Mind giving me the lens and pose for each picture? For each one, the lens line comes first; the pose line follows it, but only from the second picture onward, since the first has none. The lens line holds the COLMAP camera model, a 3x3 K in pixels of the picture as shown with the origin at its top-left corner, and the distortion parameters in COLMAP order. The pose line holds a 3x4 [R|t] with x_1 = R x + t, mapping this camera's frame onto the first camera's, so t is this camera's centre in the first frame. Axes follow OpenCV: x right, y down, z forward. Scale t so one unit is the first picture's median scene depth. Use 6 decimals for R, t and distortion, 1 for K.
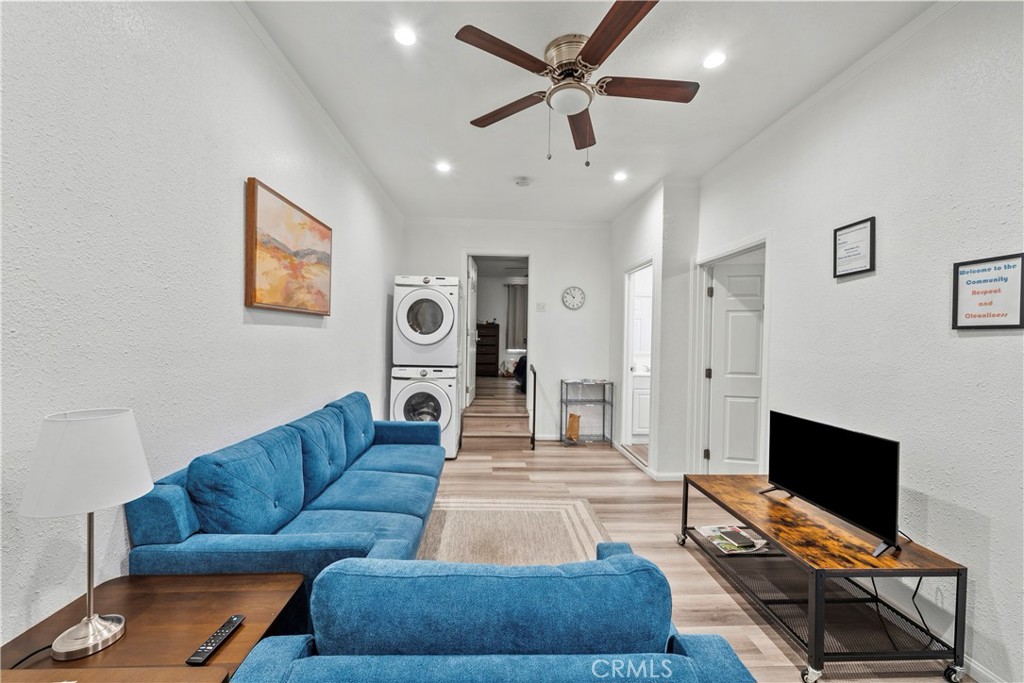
lens RADIAL K [[400.6, 0, 511.5], [0, 400.6, 342.6], [0, 0, 1]] dist [-0.002696, 0.000133]
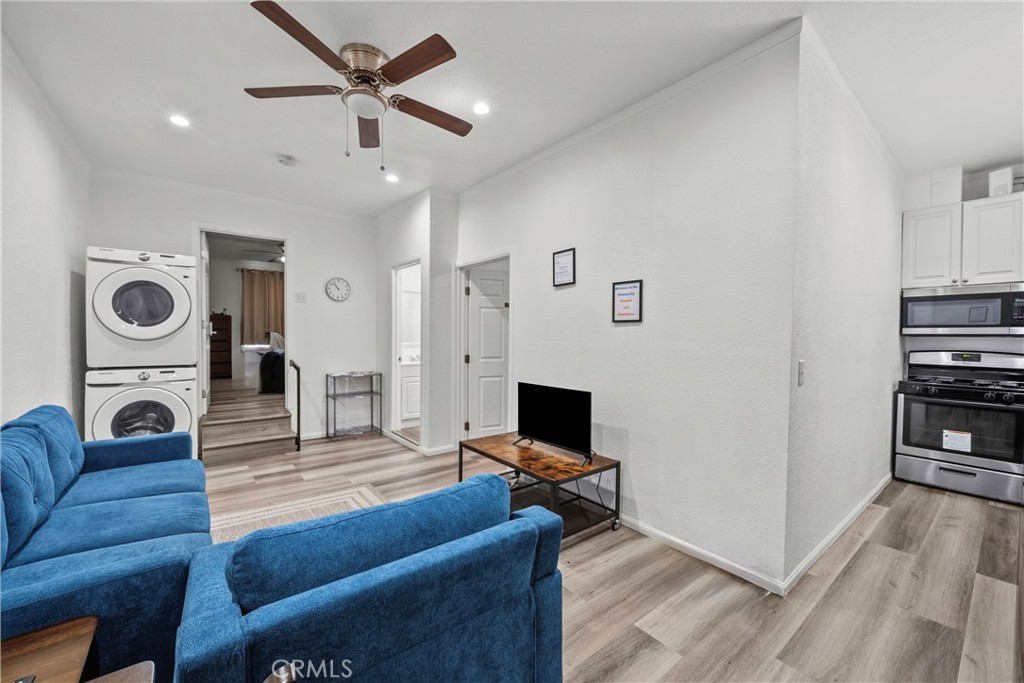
lens RADIAL K [[400.6, 0, 509.8], [0, 400.6, 342.1], [0, 0, 1]] dist [-0.002696, 0.000133]
pose [[0.815662, -0.021298, 0.578136, -0.118151], [0.013355, 0.999749, 0.017988, 0.007535], [-0.578374, -0.006951, 0.815742, -0.064701]]
